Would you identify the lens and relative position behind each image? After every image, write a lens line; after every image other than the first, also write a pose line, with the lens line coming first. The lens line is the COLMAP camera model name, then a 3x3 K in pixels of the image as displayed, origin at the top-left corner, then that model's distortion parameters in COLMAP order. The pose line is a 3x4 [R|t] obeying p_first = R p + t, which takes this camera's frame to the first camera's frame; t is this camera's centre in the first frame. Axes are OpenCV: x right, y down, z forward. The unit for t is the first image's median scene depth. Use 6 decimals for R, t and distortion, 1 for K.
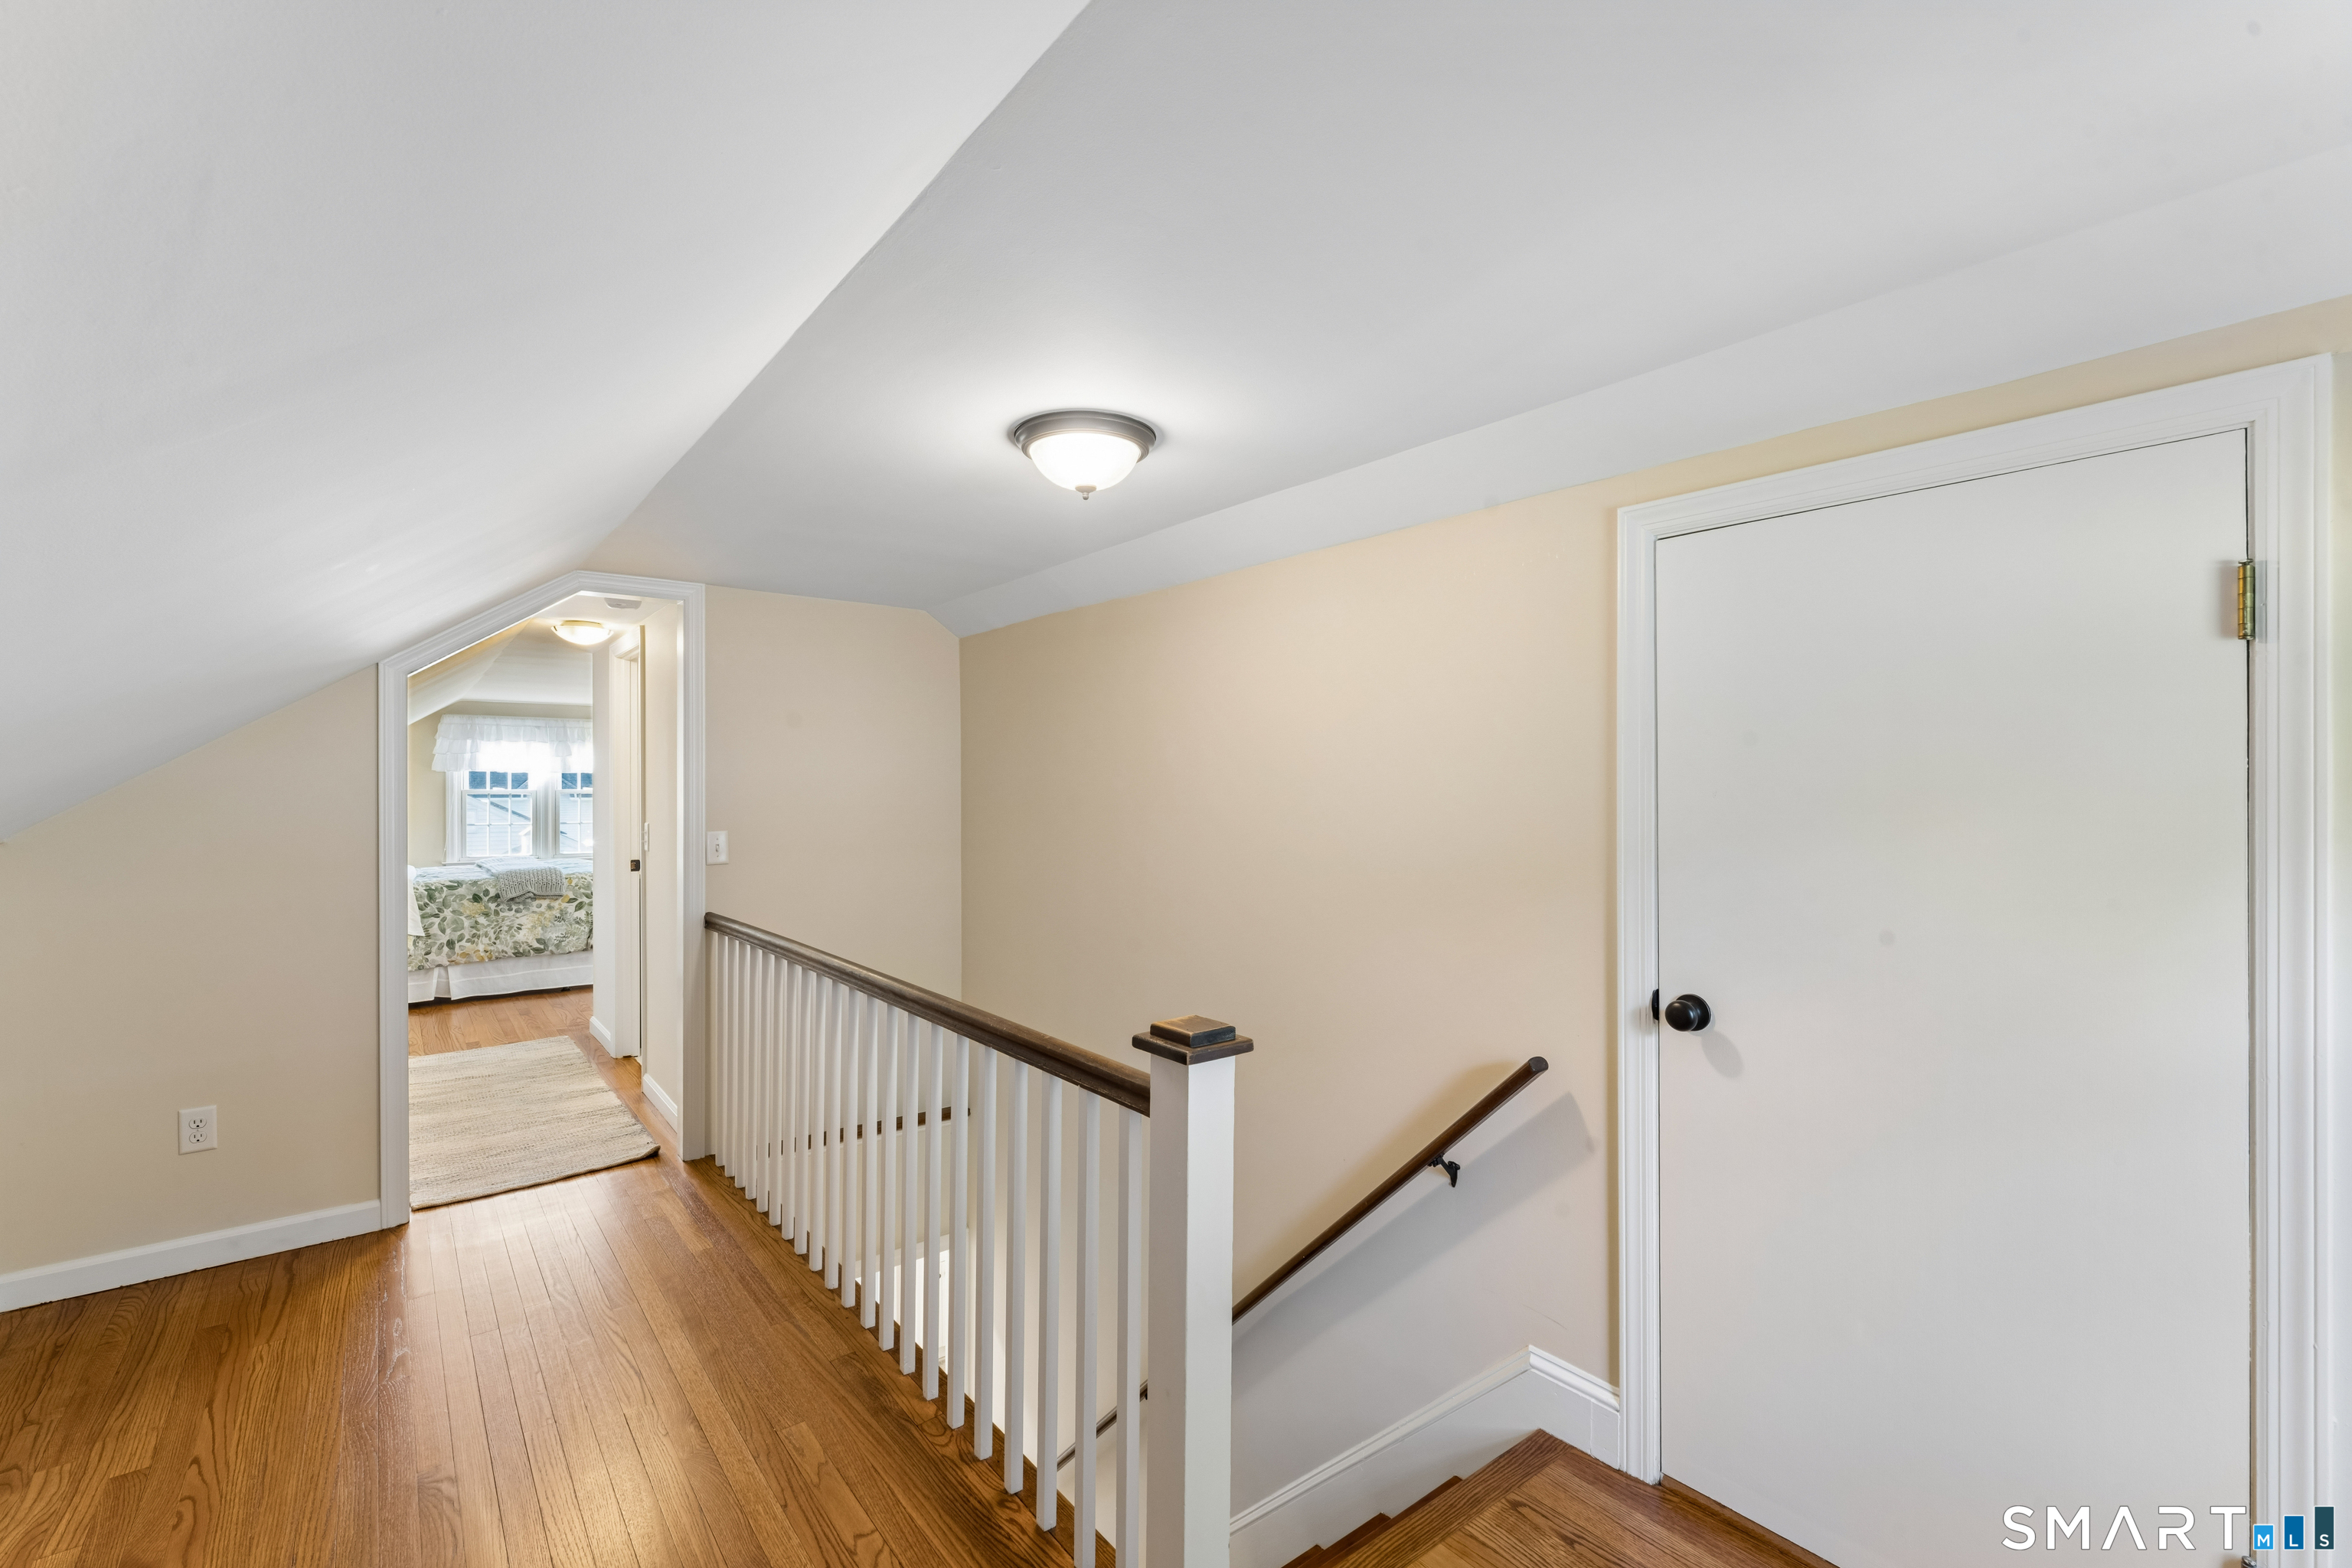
lens RADIAL K [[1016.1, 0, 1164.2], [0, 1016.1, 788.5], [0, 0, 1]] dist [0.006834, 0.002188]
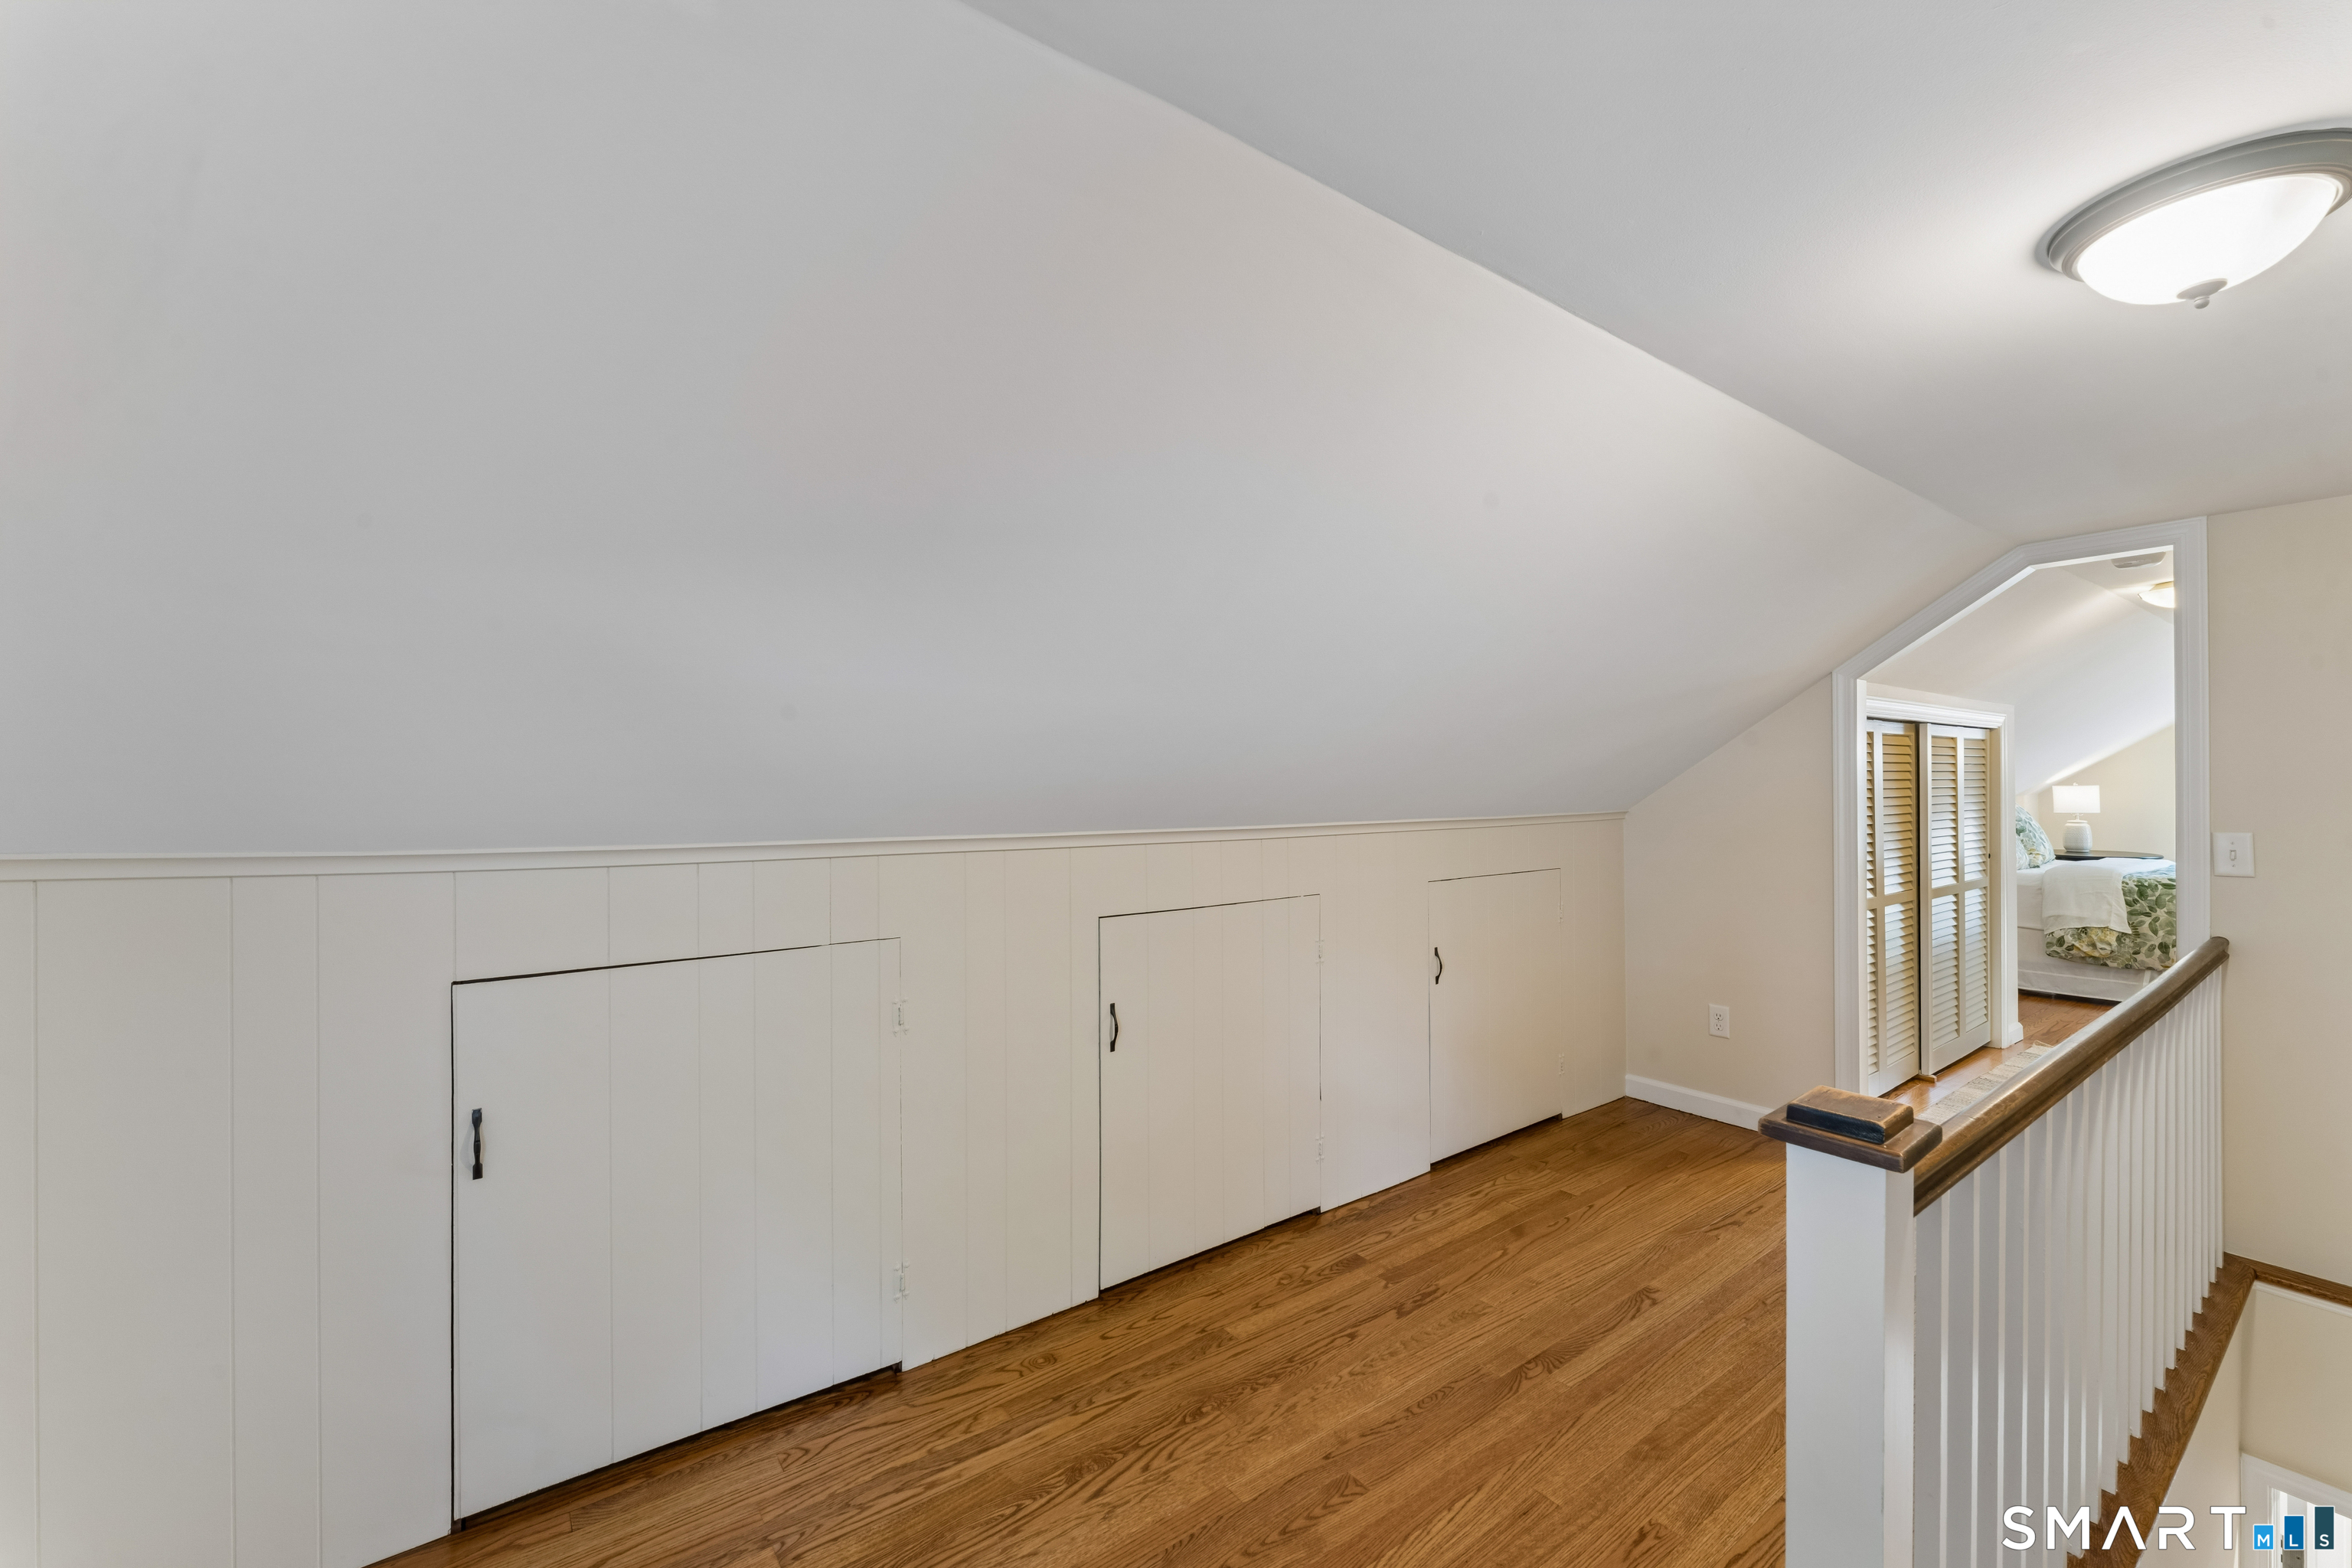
lens RADIAL K [[937.4, 0, 1161.7], [0, 937.4, 777.0], [0, 0, 1]] dist [-0.013874, 0.001090]
pose [[-0.025102, -0.002310, -0.999682, 0.155920], [-0.000118, 0.999997, -0.002308, 0.001051], [0.999685, 0.000060, -0.025103, 0.120528]]
